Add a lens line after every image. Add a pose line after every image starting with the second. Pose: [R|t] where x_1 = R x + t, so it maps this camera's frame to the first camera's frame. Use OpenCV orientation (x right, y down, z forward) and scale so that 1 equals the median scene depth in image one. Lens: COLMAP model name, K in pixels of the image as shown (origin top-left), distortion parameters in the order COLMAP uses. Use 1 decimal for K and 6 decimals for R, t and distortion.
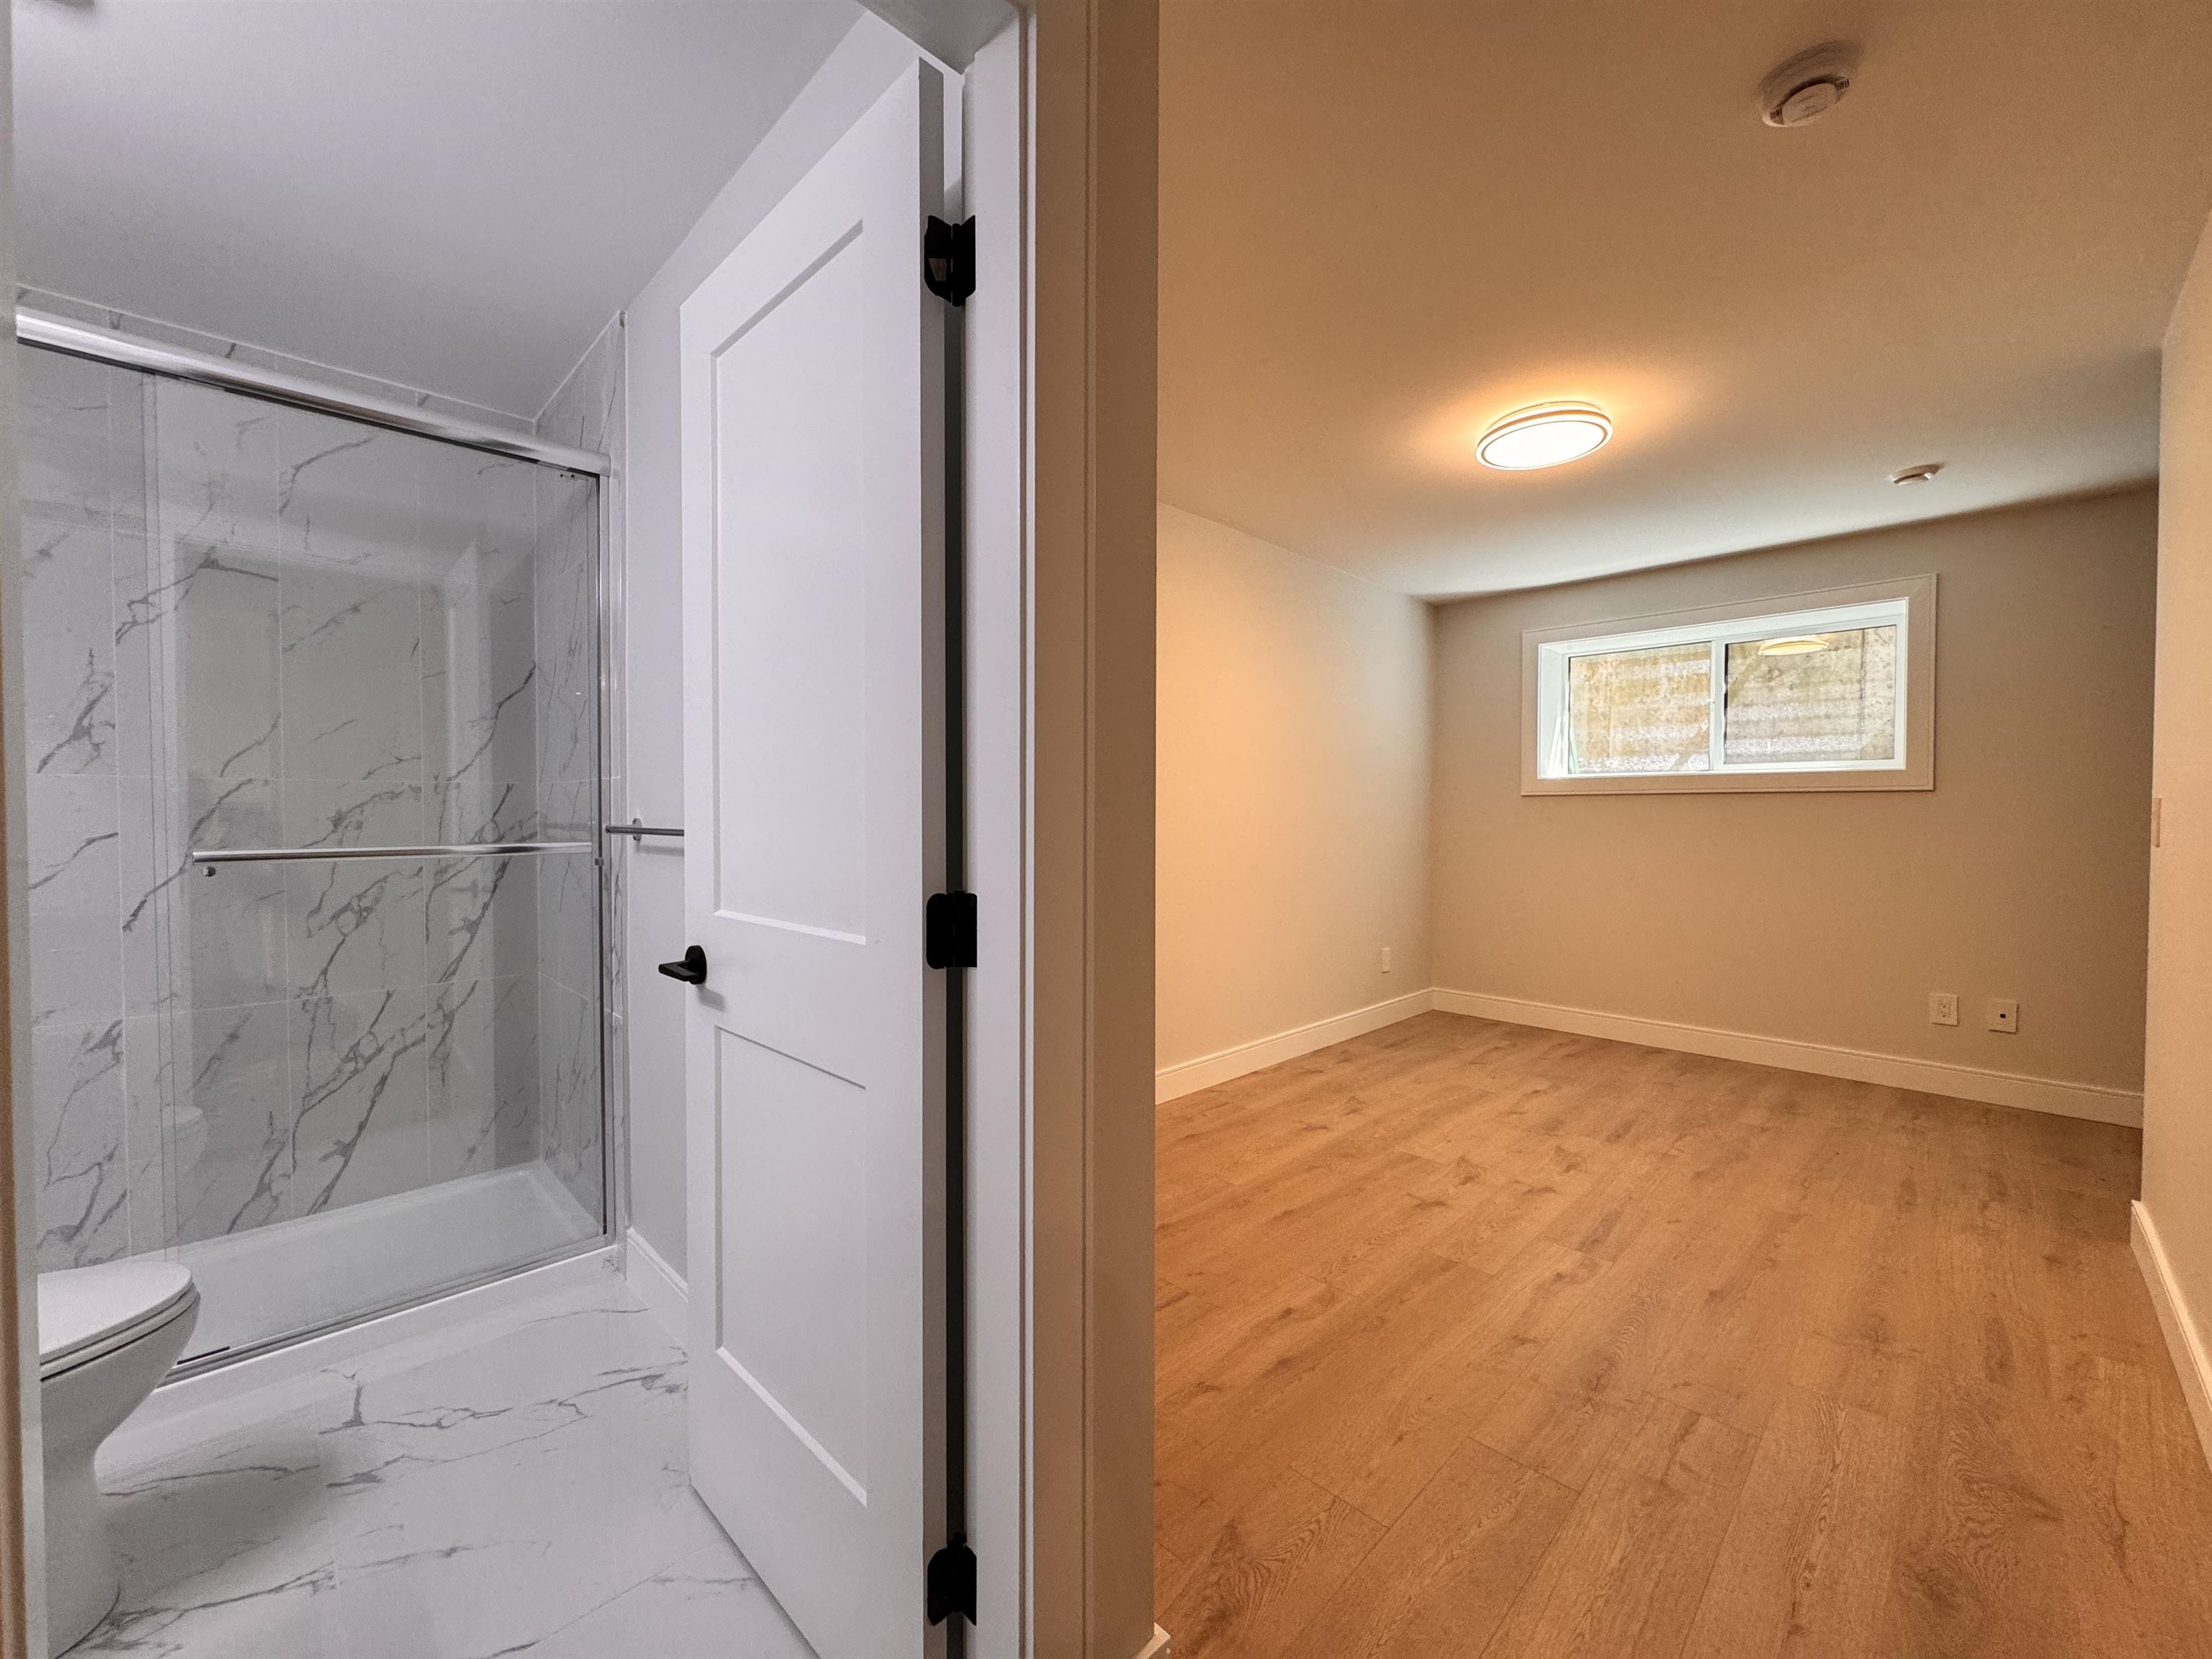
lens RADIAL K [[895.4, 0, 1110.8], [0, 895.4, 831.9], [0, 0, 1]] dist [-0.001609, -0.000059]
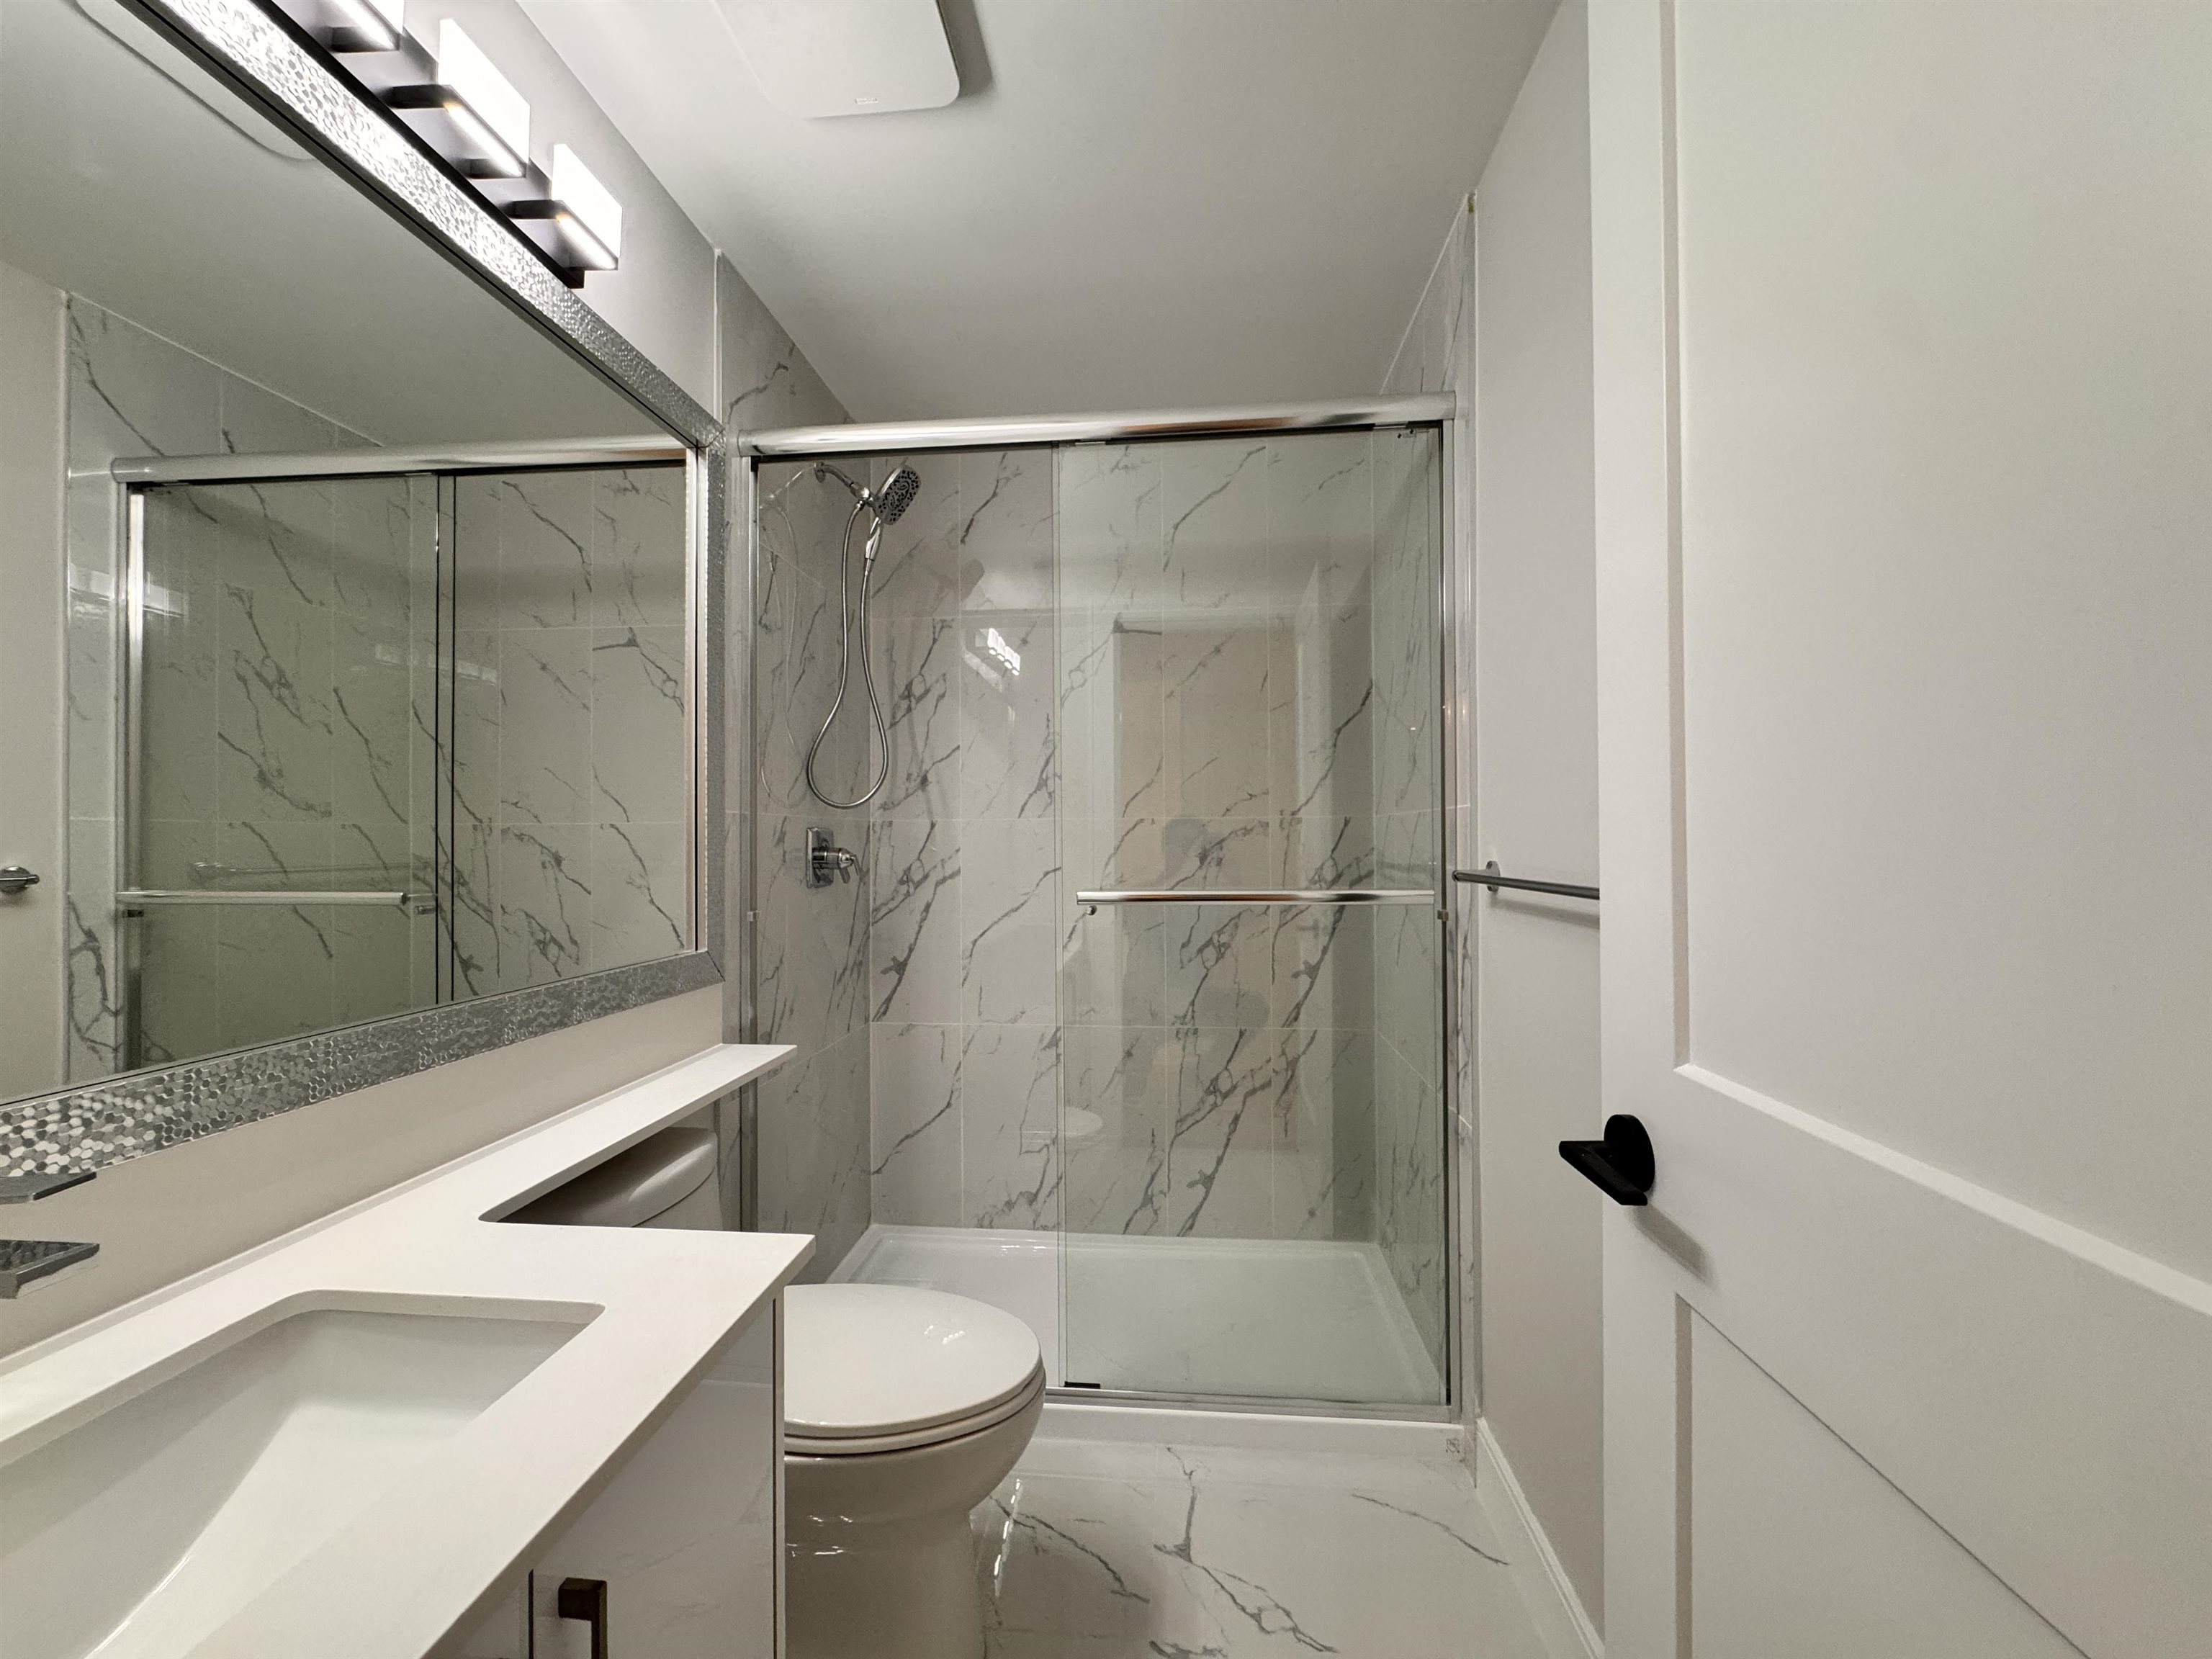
lens RADIAL K [[877.2, 0, 1102.0], [0, 877.2, 829.1], [0, 0, 1]] dist [-0.006306, -0.000009]
pose [[0.639974, -0.013033, -0.768286, -0.176691], [-0.009853, 0.999635, -0.025166, -0.019705], [0.768333, 0.023675, 0.639612, 0.286064]]
